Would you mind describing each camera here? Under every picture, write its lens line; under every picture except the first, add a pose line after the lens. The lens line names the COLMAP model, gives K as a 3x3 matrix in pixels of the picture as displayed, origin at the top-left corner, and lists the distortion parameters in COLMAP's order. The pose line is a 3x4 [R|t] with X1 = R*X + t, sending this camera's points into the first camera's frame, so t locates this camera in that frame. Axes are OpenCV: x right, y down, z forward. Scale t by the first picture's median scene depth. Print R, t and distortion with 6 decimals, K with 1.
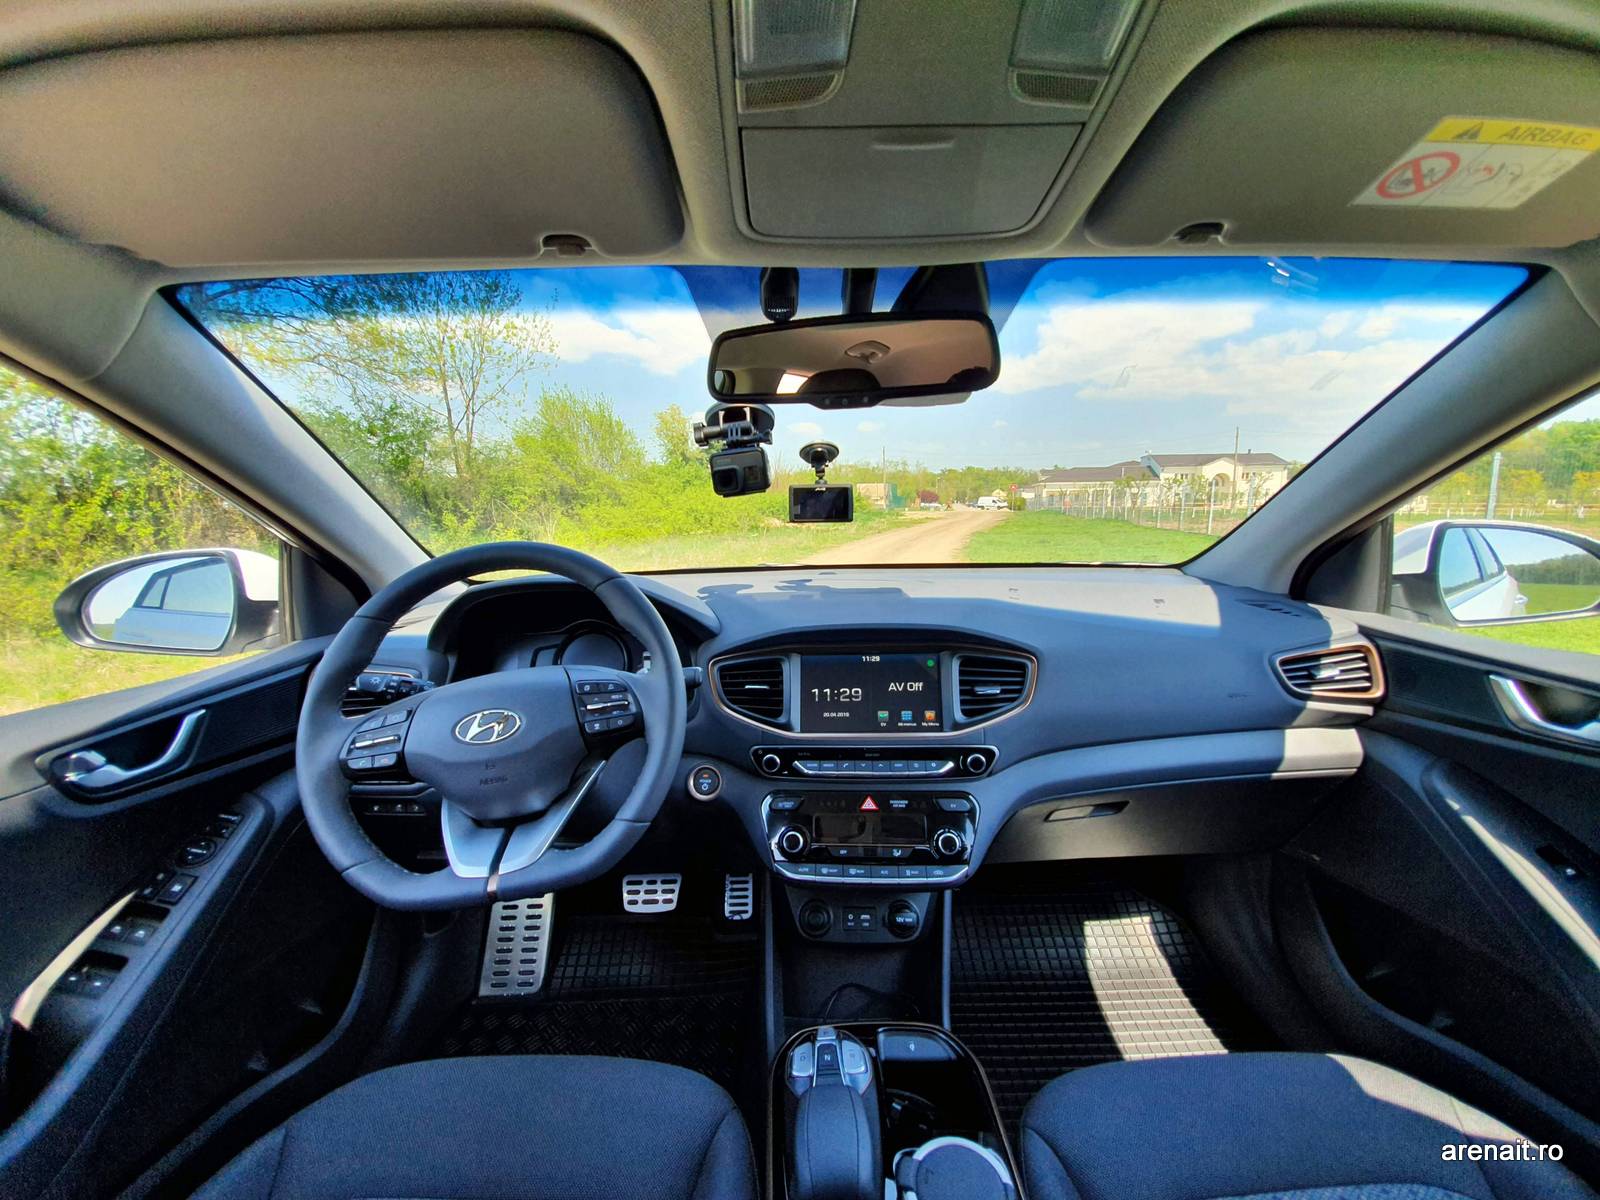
lens RADIAL K [[679.0, 0, 800.0], [0, 679.0, 600.0], [0, 0, 1]] dist [-0.002998, -0.000500]
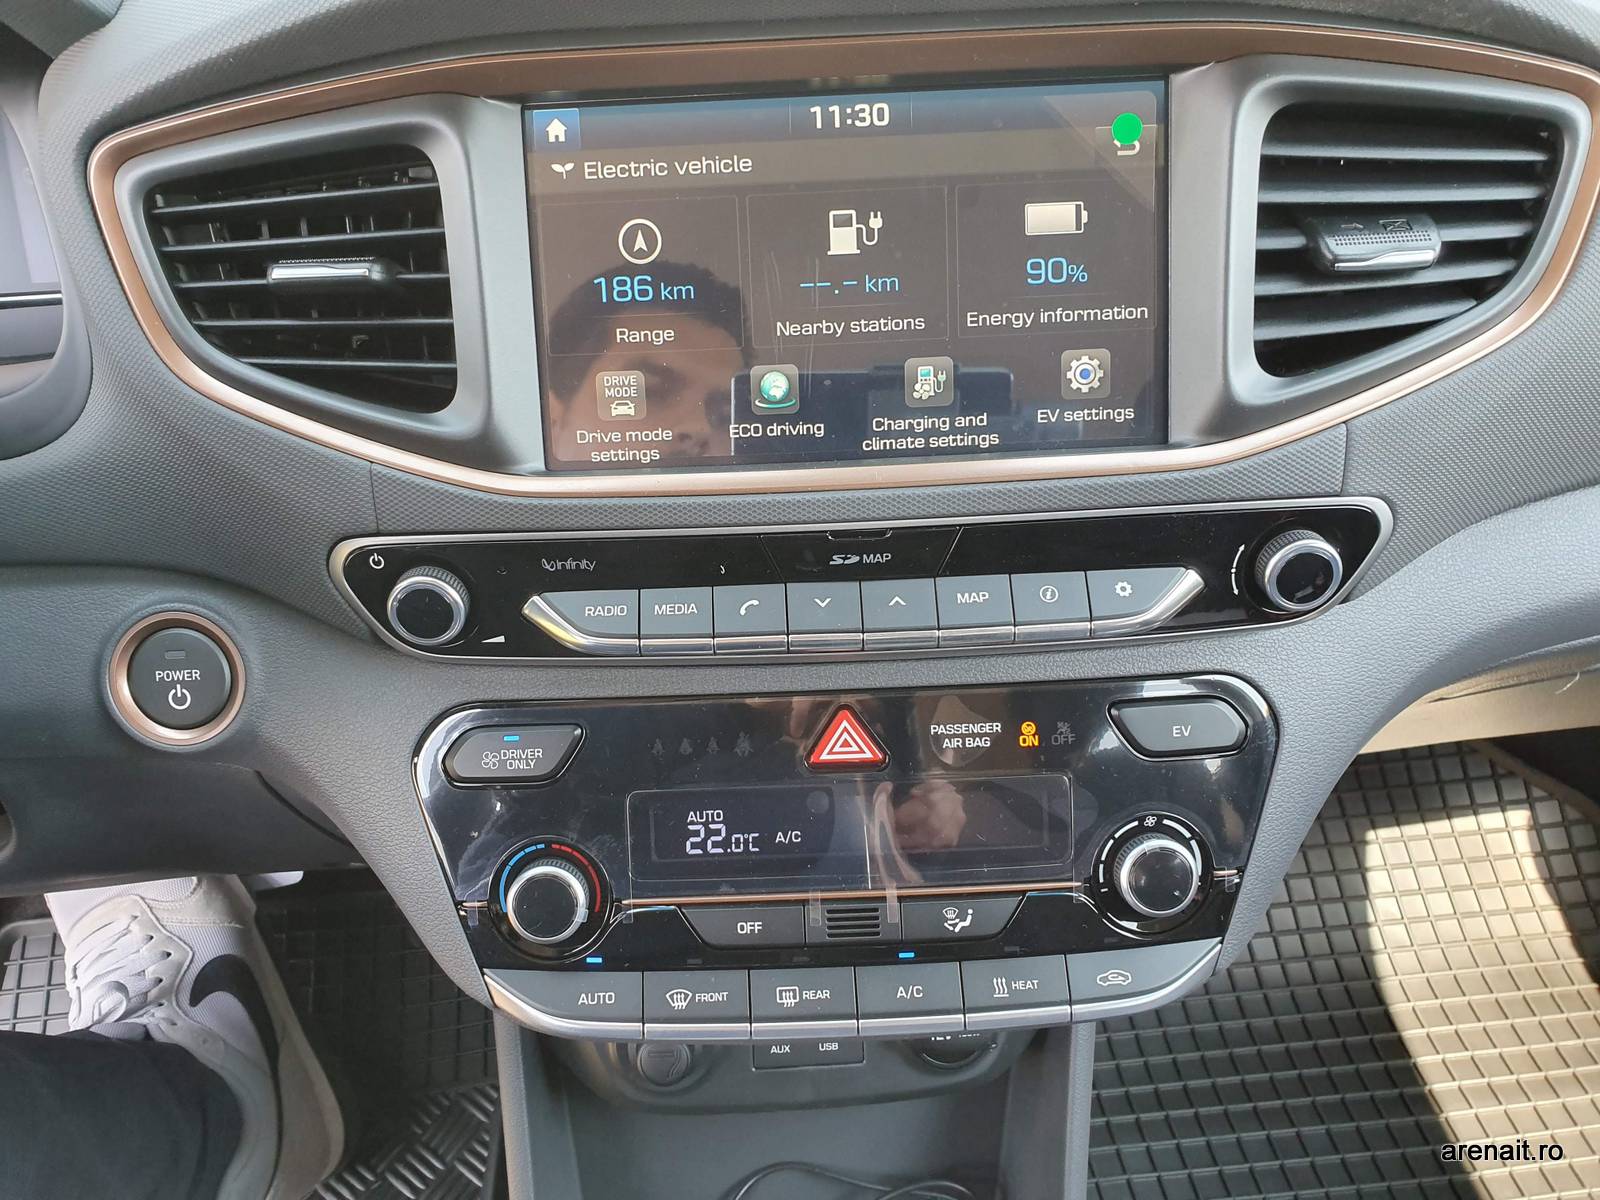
lens RADIAL K [[1218.2, 0, 770.4], [0, 1218.2, 599.5], [0, 0, 1]] dist [0.051746, -0.078644]
pose [[0.995520, -0.058367, 0.074388, 0.043190], [0.022512, 0.910422, 0.413068, 0.066889], [-0.091834, -0.409543, 0.907657, 0.605505]]
